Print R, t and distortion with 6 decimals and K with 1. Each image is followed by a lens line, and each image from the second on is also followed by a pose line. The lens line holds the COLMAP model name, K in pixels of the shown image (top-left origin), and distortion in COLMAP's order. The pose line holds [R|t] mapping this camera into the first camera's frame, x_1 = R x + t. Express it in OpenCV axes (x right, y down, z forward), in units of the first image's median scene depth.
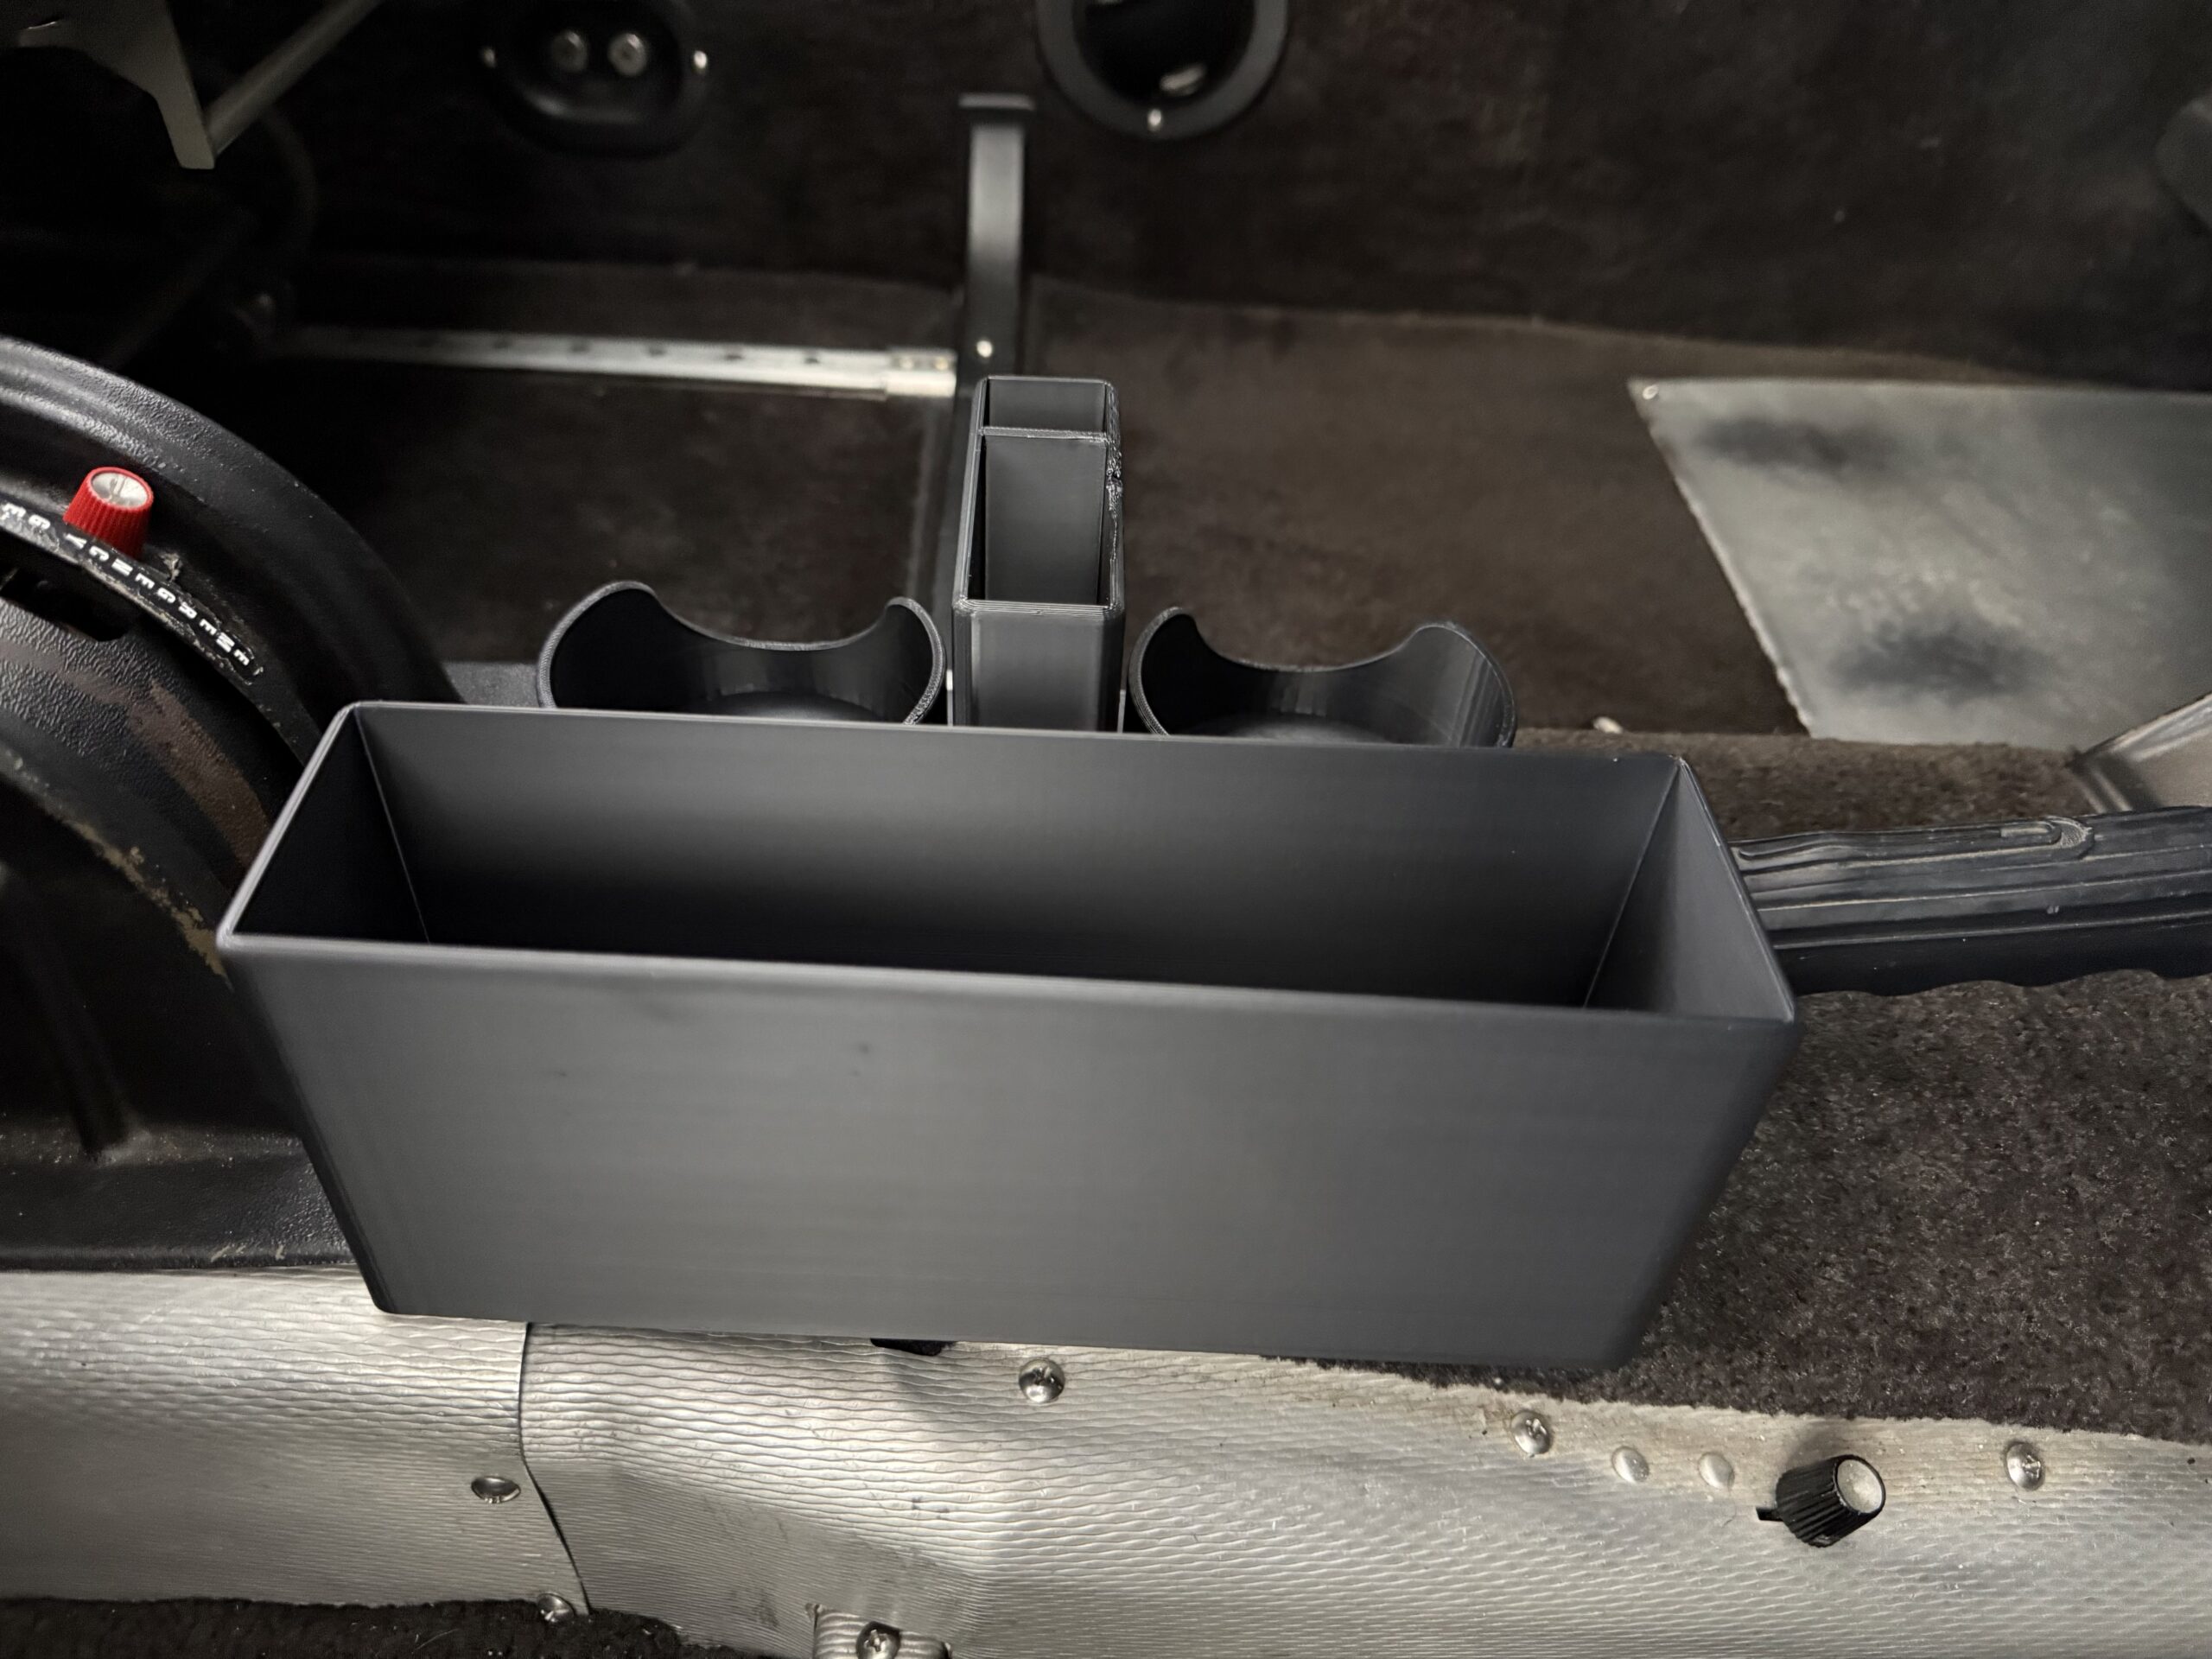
lens RADIAL K [[1626.9, 0, 1106.0], [0, 1626.9, 829.5], [0, 0, 1]] dist [0.003141, 0.005893]
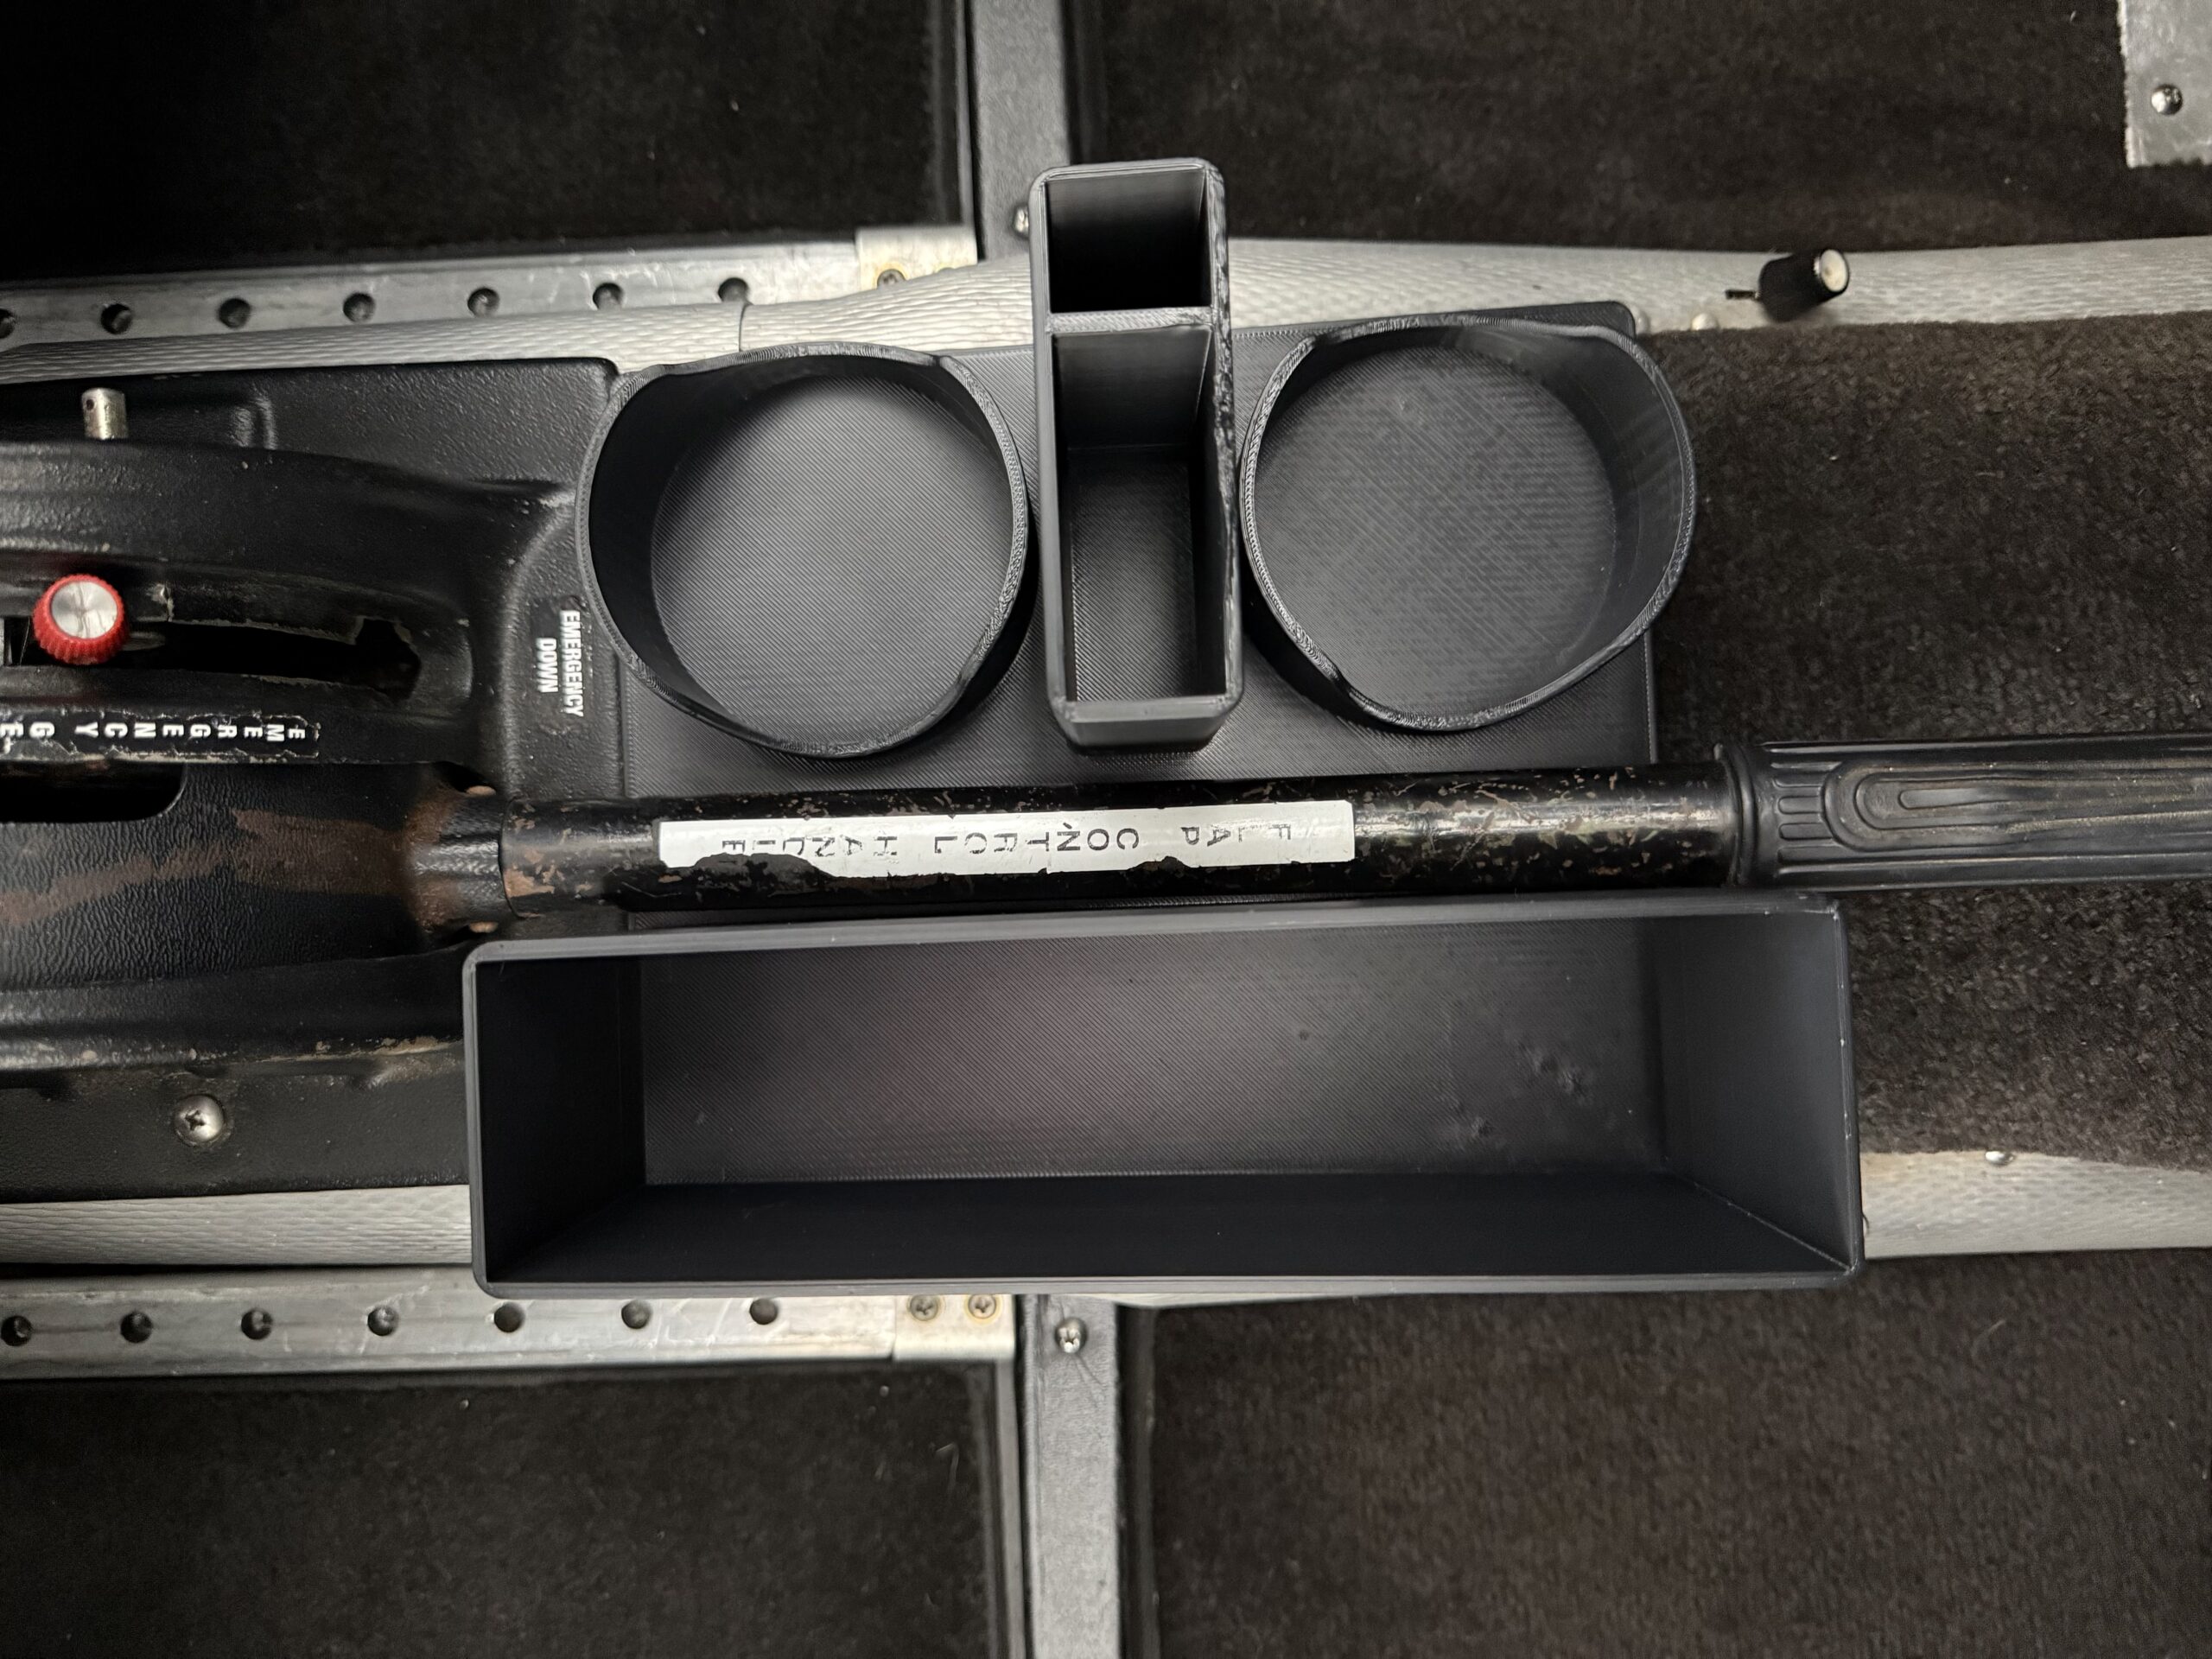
lens RADIAL K [[1591.8, 0, 1106.0], [0, 1591.8, 829.5], [0, 0, 1]] dist [-0.003437, -0.004232]
pose [[0.995384, -0.033984, -0.089759, 0.016426], [0.088466, 0.687544, 0.720733, -0.693375], [0.037220, -0.725347, 0.687377, 0.346880]]
